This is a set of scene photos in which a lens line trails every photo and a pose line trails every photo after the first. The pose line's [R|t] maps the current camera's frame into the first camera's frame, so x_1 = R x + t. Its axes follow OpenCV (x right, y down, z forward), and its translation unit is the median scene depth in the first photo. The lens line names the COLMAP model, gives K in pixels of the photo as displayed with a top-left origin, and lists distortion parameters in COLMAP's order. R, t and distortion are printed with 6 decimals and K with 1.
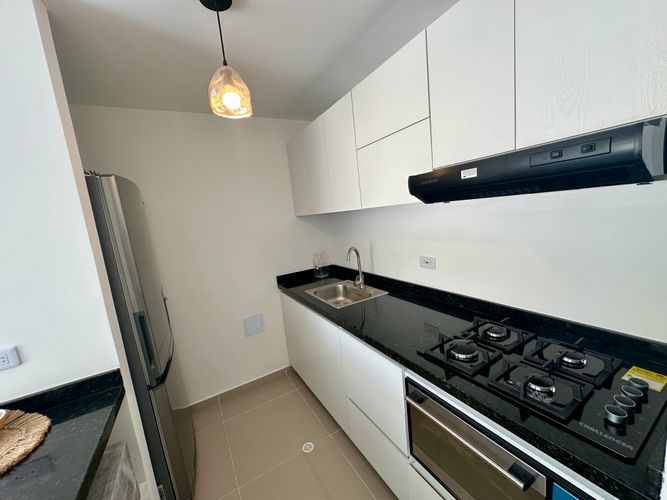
lens RADIAL K [[265.6, 0, 333.5], [0, 265.6, 250.0], [0, 0, 1]] dist [-0.000236, 0.000122]
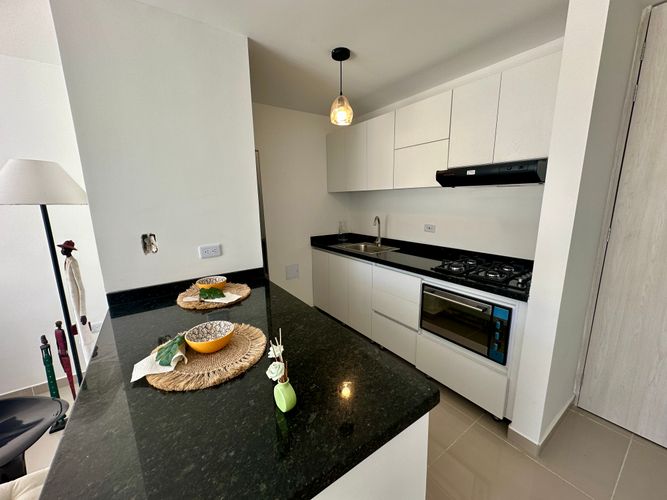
lens RADIAL K [[265.6, 0, 333.5], [0, 265.6, 250.0], [0, 0, 1]] dist [-0.000236, 0.000122]
pose [[0.991518, 0.070262, 0.109336, -0.466921], [-0.075149, 0.996320, 0.041227, 0.196549], [-0.106037, -0.049094, 0.993150, -0.616537]]
